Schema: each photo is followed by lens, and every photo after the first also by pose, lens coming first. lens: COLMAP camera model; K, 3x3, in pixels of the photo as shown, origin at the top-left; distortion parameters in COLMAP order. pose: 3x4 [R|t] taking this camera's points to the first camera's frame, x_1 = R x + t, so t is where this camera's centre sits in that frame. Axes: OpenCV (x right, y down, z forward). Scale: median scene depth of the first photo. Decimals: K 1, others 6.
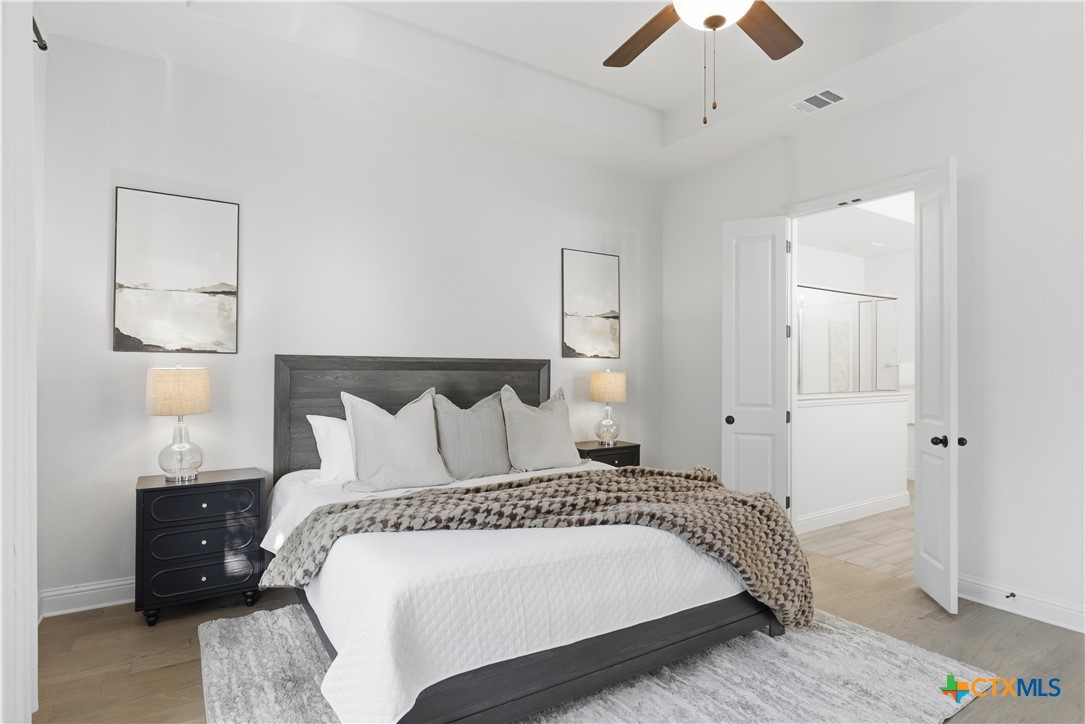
lens RADIAL K [[630.9, 0, 542.4], [0, 630.9, 364.7], [0, 0, 1]] dist [-0.015028, 0.000674]
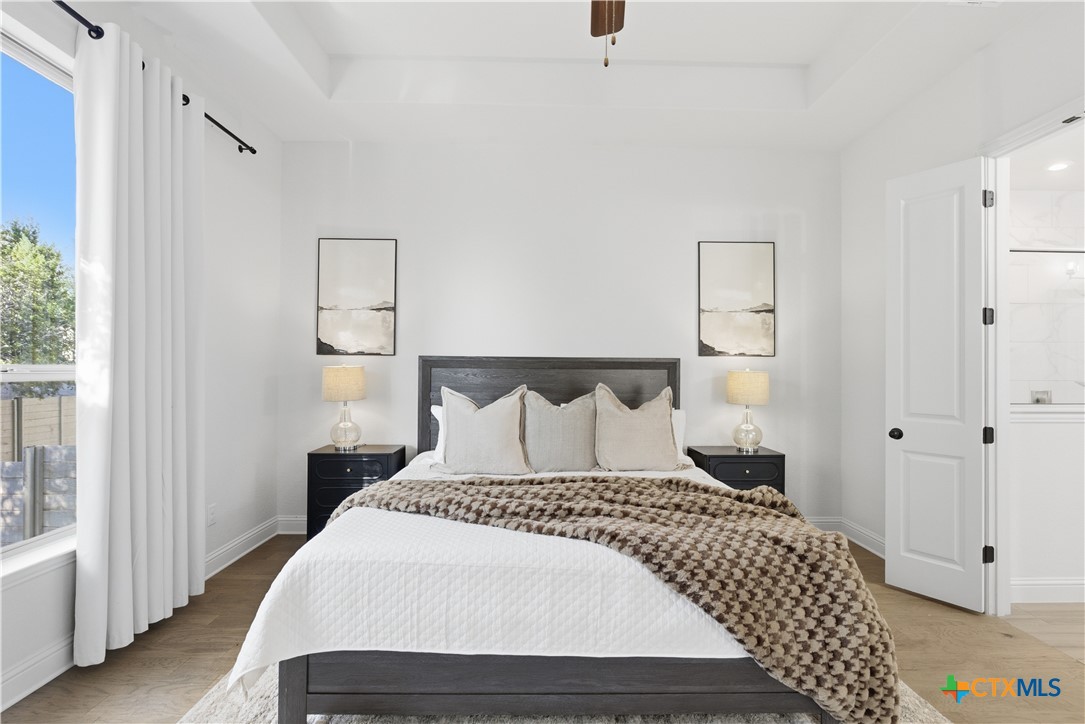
lens RADIAL K [[542.4, 0, 543.2], [0, 542.4, 362.5], [0, 0, 1]] dist [-0.003516, -0.000564]
pose [[0.826532, -0.004385, -0.562873, 0.433634], [0.001495, 0.999983, -0.005595, 0.003925], [0.562888, 0.003783, 0.826524, 0.275748]]
